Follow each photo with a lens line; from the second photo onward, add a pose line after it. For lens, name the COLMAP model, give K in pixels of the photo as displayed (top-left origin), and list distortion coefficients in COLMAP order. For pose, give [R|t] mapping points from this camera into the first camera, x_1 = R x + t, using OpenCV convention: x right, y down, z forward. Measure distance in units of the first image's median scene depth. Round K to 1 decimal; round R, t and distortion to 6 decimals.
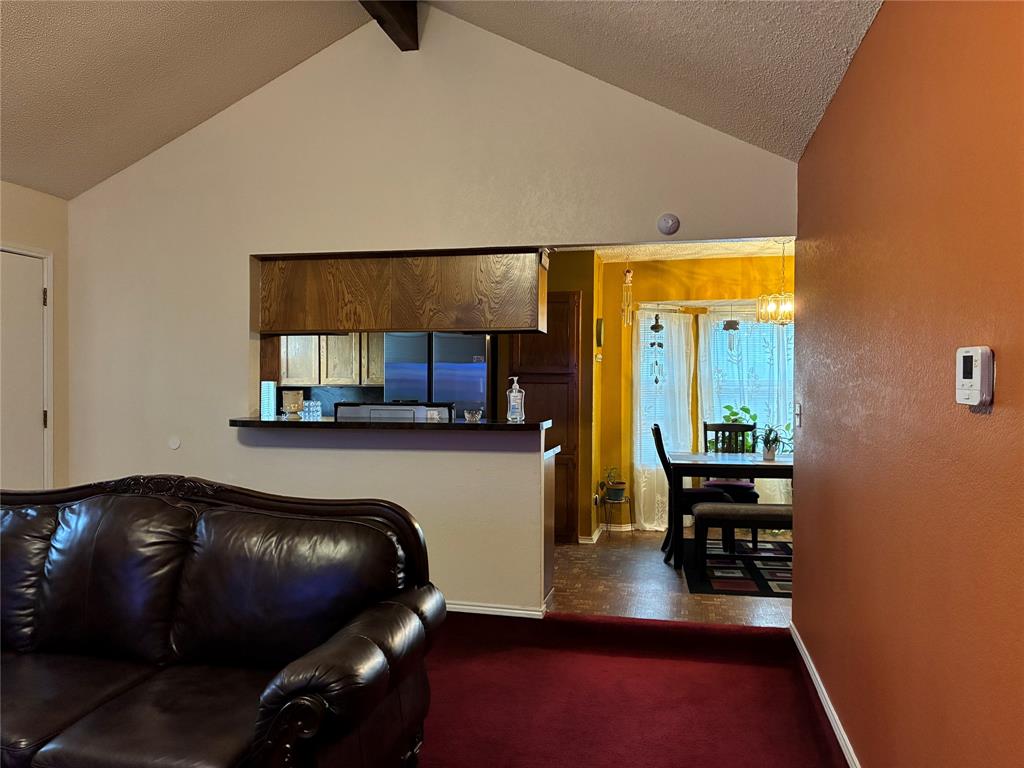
lens RADIAL K [[777.5, 0, 511.0], [0, 777.5, 385.8], [0, 0, 1]] dist [0.040592, -0.044767]
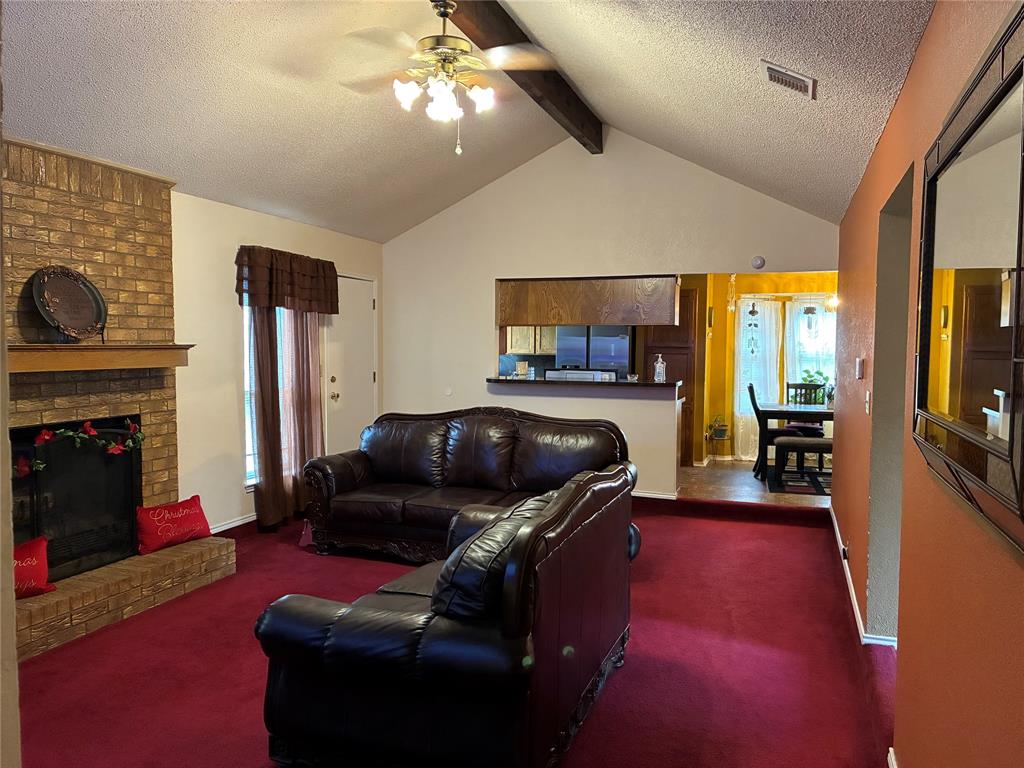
lens RADIAL K [[777.5, 0, 514.8], [0, 777.5, 381.6], [0, 0, 1]] dist [0.040592, -0.044767]
pose [[0.992676, 0.008872, -0.120484, -0.067186], [-0.002787, 0.998716, 0.050579, -0.024127], [0.120778, -0.049872, 0.991426, -0.448581]]
